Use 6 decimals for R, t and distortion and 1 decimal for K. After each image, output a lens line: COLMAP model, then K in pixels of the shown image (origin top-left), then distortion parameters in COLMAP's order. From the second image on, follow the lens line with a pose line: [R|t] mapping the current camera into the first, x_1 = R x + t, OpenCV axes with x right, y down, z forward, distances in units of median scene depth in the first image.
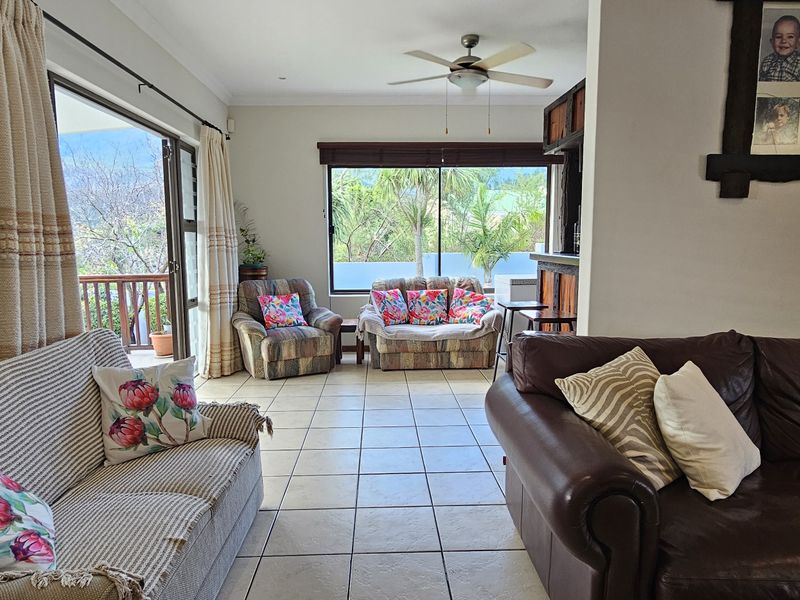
lens RADIAL K [[523.7, 0, 395.2], [0, 523.7, 303.7], [0, 0, 1]] dist [0.001129, -0.000505]
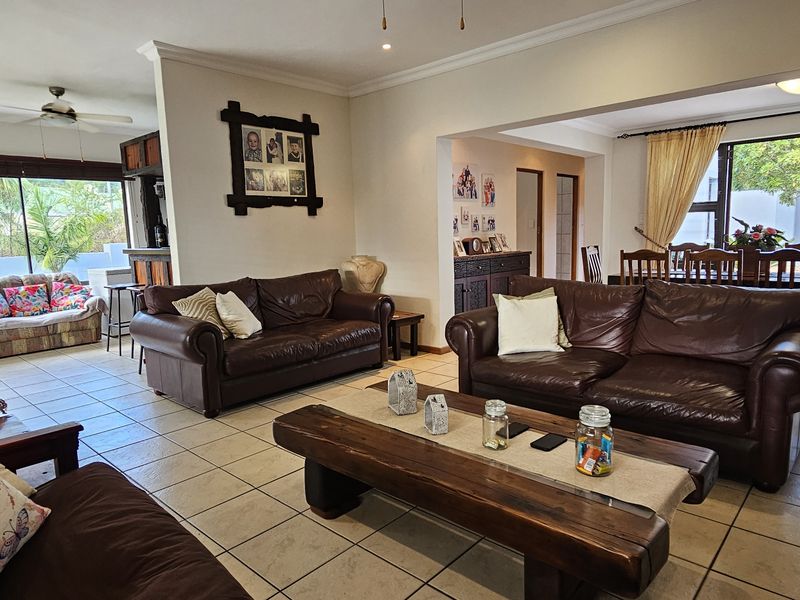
lens RADIAL K [[523.7, 0, 395.2], [0, 523.7, 303.7], [0, 0, 1]] dist [0.001129, -0.000505]
pose [[0.701370, -0.114170, 0.703595, -0.199486], [0.113609, 0.992376, 0.047781, 0.054031], [-0.703686, 0.046422, 0.708993, -0.412743]]
